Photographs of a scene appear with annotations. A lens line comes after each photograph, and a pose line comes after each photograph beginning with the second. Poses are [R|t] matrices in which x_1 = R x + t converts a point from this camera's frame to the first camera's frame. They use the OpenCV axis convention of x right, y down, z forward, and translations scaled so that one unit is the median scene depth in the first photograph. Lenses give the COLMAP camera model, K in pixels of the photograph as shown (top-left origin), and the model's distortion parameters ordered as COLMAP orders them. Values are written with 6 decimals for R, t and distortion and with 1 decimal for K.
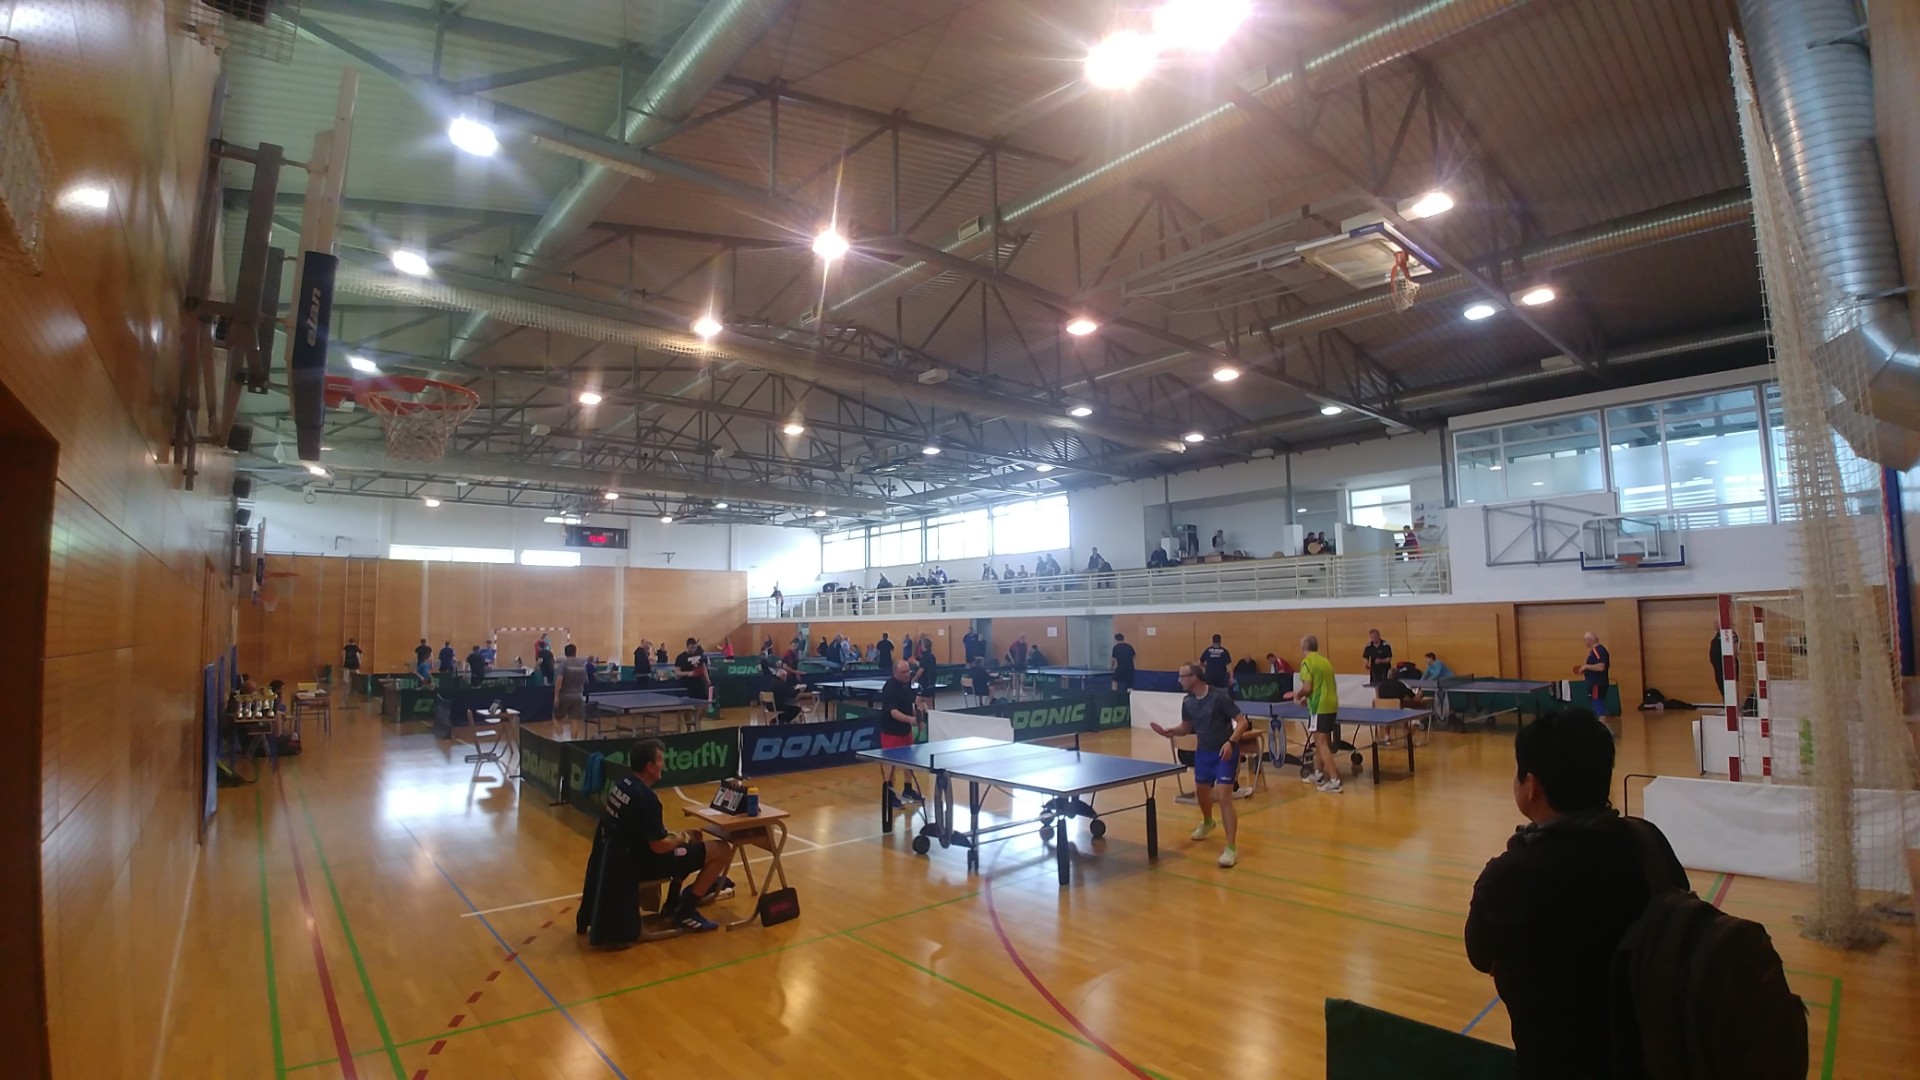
lens RADIAL K [[861.8, 0, 967.1], [0, 861.8, 550.1], [0, 0, 1]] dist [-0.063047, -0.007029]
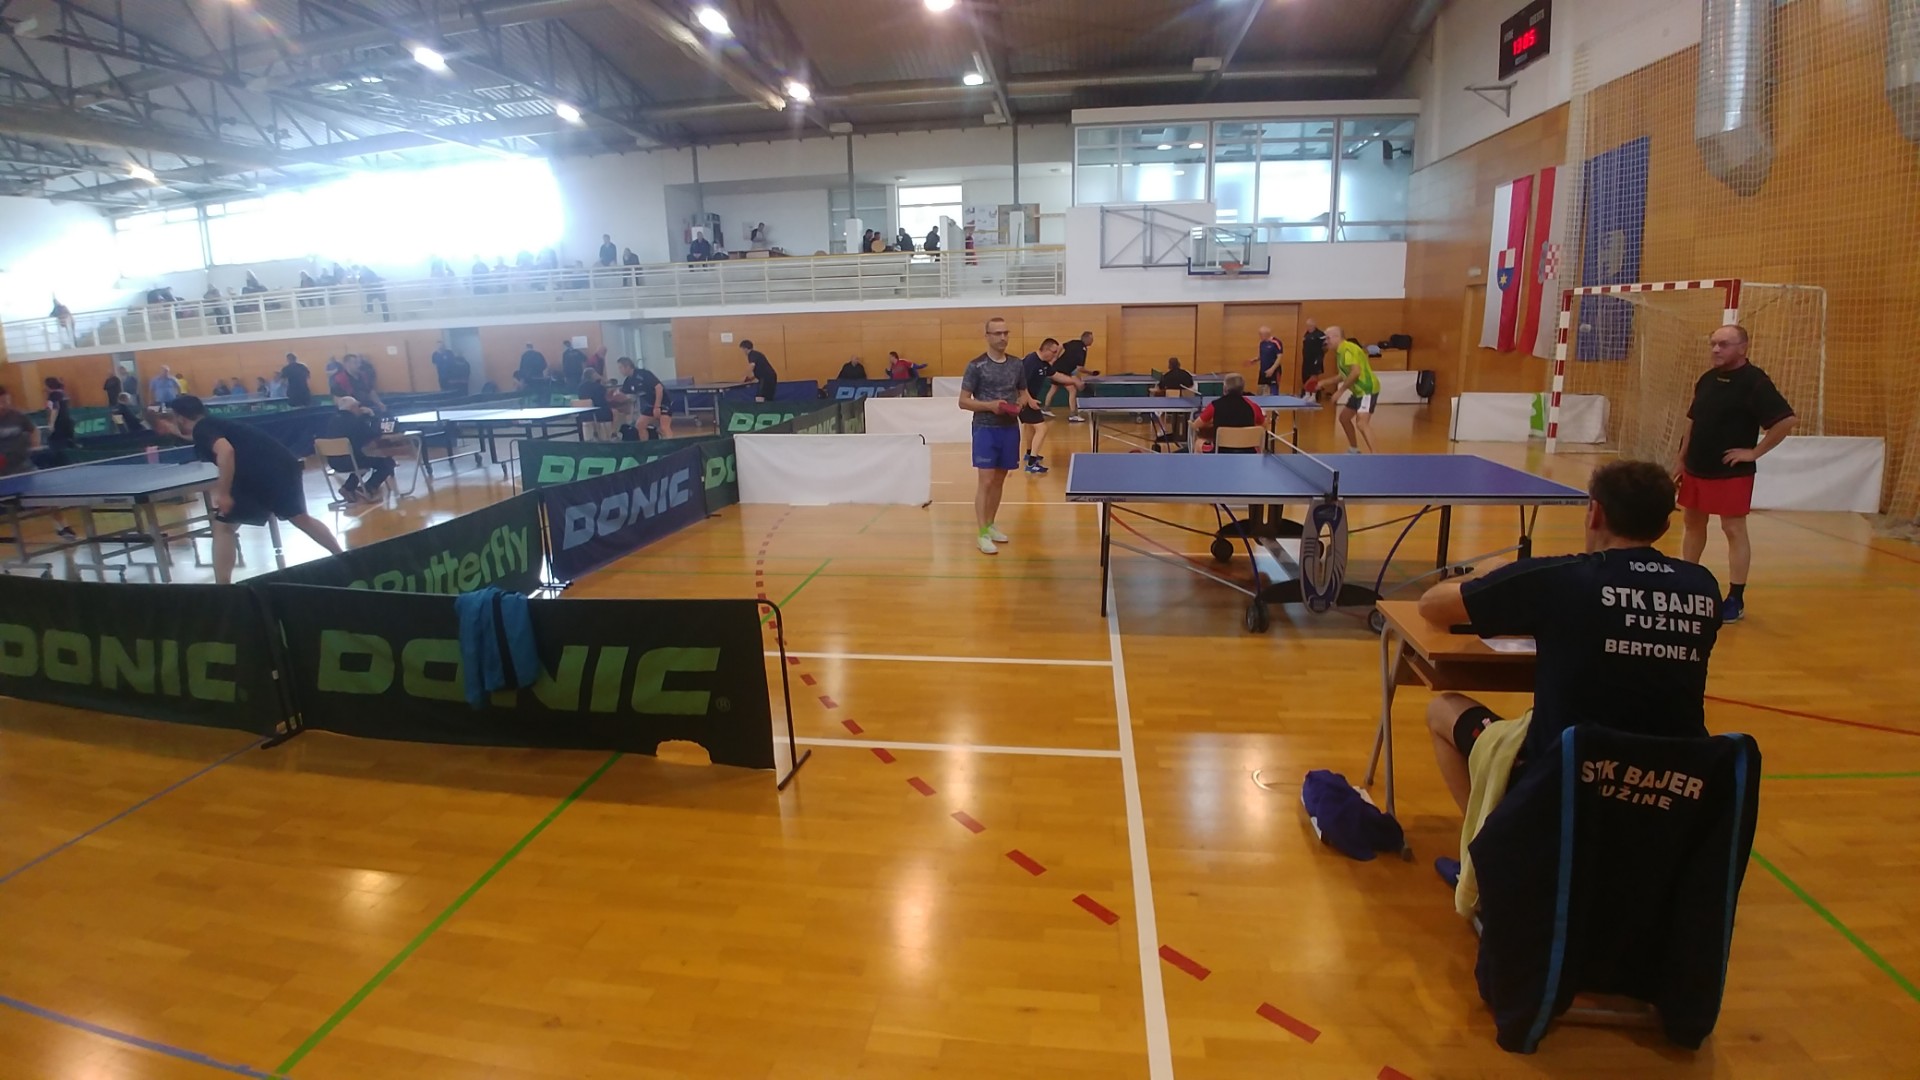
lens RADIAL K [[861.8, 0, 967.1], [0, 861.8, 550.1], [0, 0, 1]] dist [-0.063047, -0.007029]
pose [[0.756013, -0.162971, 0.633944, -0.154163], [-0.045855, 0.952943, 0.299661, 0.027963], [-0.652949, -0.255617, 0.712964, 0.172298]]
